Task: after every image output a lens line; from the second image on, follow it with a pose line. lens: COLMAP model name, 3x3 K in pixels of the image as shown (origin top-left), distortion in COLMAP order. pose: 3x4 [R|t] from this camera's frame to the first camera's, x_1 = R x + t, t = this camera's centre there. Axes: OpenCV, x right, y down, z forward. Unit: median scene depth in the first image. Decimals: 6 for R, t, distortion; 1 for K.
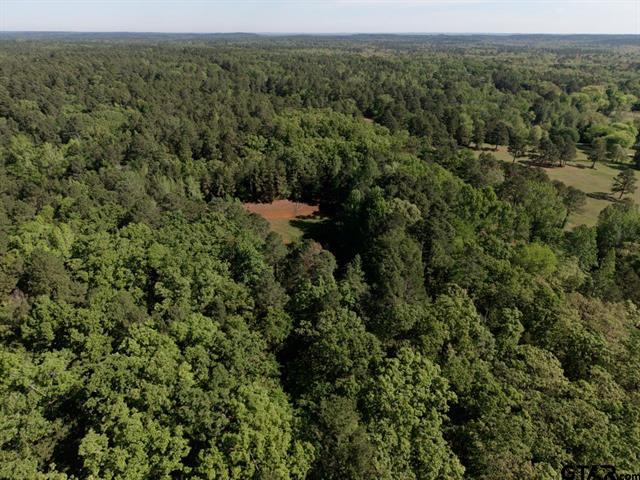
lens RADIAL K [[429.8, 0, 318.1], [0, 429.8, 240.0], [0, 0, 1]] dist [0.016667, -0.010713]
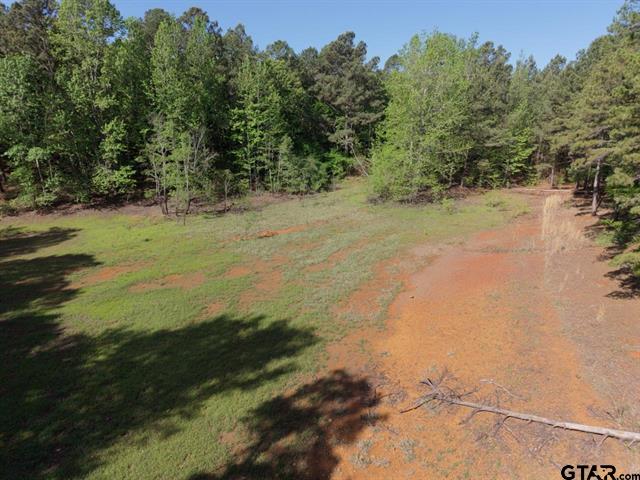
lens RADIAL K [[423.1, 0, 319.0], [0, 423.1, 240.6], [0, 0, 1]] dist [0.042665, -0.050025]
pose [[-0.530310, 0.231861, -0.815482, 0.026183], [-0.366591, 0.804595, 0.467160, -0.117496], [0.764449, 0.546688, -0.341687, 0.952094]]
